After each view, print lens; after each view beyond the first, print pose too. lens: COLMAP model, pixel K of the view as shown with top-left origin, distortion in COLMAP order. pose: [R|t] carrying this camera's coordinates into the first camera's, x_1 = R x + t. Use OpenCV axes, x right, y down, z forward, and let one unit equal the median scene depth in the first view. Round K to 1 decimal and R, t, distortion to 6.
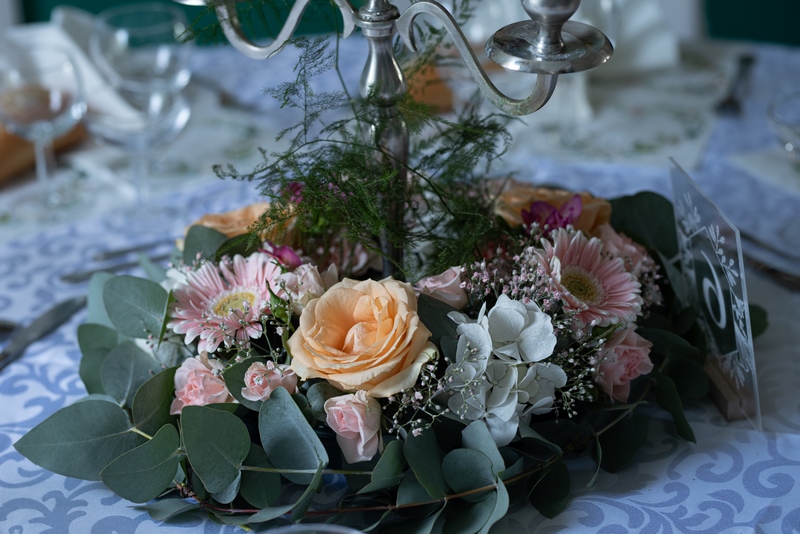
lens RADIAL K [[2055.3, 0, 400.0], [0, 2055.3, 267.0], [0, 0, 1]] dist [0.078186, 0.397667]
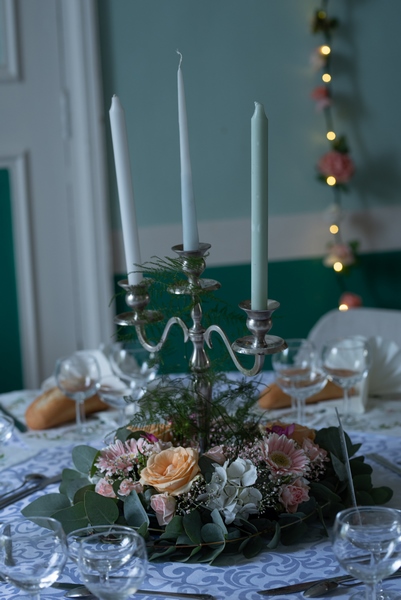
lens RADIAL K [[1425.3, 0, 200.5], [0, 1425.3, 300.0], [0, 0, 1]] dist [-0.020382, -0.152875]
pose [[0.981800, 0.048882, -0.183518, 0.284793], [-0.084636, 0.977662, -0.192387, 0.147320], [0.170014, 0.204418, 0.964006, -0.517116]]
